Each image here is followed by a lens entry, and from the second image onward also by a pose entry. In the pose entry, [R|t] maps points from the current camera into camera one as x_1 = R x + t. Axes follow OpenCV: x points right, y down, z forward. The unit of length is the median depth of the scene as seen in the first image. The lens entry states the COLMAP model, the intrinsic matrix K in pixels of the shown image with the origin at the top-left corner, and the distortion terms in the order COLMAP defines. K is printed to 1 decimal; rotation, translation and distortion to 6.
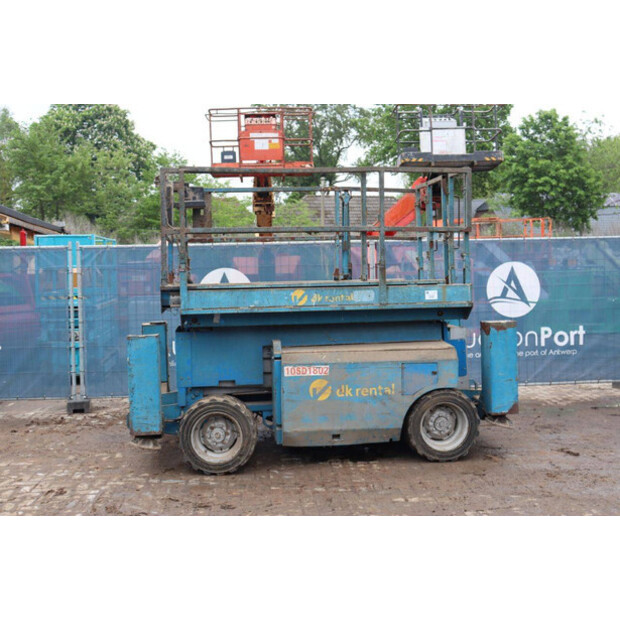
lens RADIAL K [[750.3, 0, 313.6], [0, 750.3, 305.9], [0, 0, 1]] dist [0.019812, 0.000000]
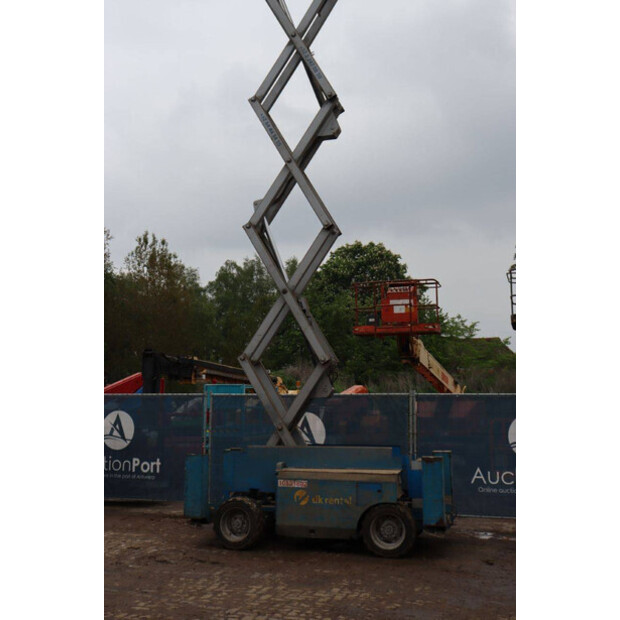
lens RADIAL K [[789.2, 0, 300.3], [0, 789.2, 298.0], [0, 0, 1]] dist [0.026676, 0.000000]
pose [[0.923304, -0.029872, -0.382906, 0.434527], [-0.042412, 0.982943, -0.178953, 0.002770], [0.381720, 0.181468, 0.906289, -0.344848]]
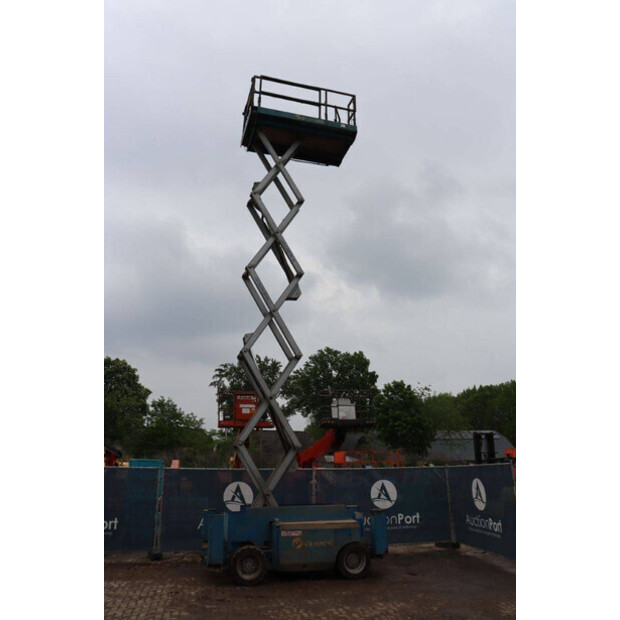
lens RADIAL K [[503.9, 0, 307.4], [0, 503.9, 296.7], [0, 0, 1]] dist [-0.149799, 0.097012]
pose [[0.993017, 0.050757, 0.106498, -0.103166], [-0.005193, 0.920650, -0.390356, 0.006086], [-0.117860, 0.387077, 0.914484, -0.380666]]
